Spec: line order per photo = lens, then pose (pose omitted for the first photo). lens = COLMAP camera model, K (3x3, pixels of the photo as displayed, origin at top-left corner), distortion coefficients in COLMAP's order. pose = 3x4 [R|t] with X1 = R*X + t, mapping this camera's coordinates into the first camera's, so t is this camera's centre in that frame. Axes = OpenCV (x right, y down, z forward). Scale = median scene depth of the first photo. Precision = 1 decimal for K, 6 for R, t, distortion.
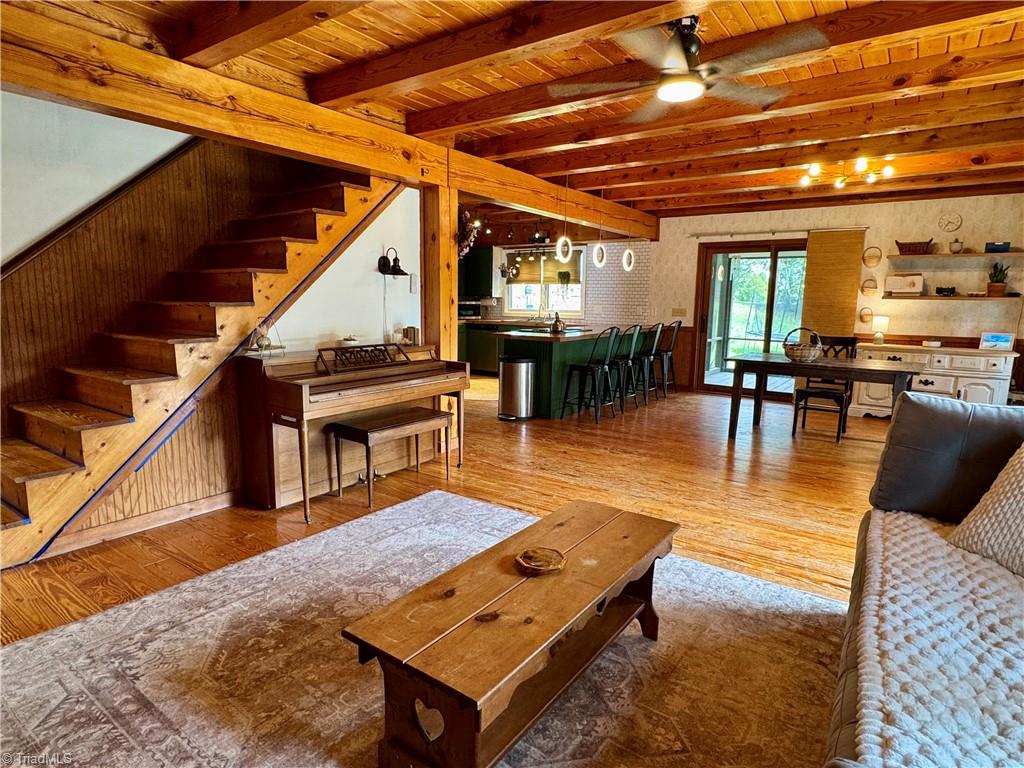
lens RADIAL K [[574.2, 0, 509.6], [0, 574.2, 384.8], [0, 0, 1]] dist [-0.004245, 0.002163]
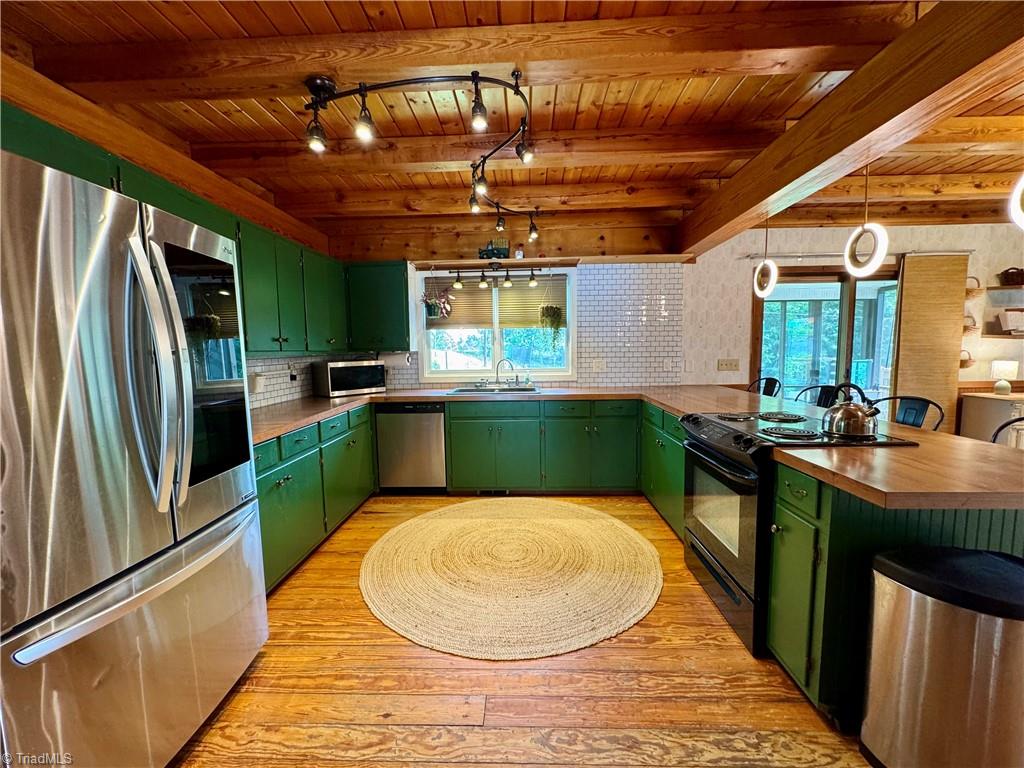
lens RADIAL K [[408.8, 0, 509.6], [0, 408.8, 384.5], [0, 0, 1]] dist [-0.003176, 0.000465]
pose [[0.830424, -0.074571, 0.552119, -0.260761], [0.108582, 0.993661, -0.029107, -0.148023], [-0.546449, 0.084121, 0.833257, 0.927074]]
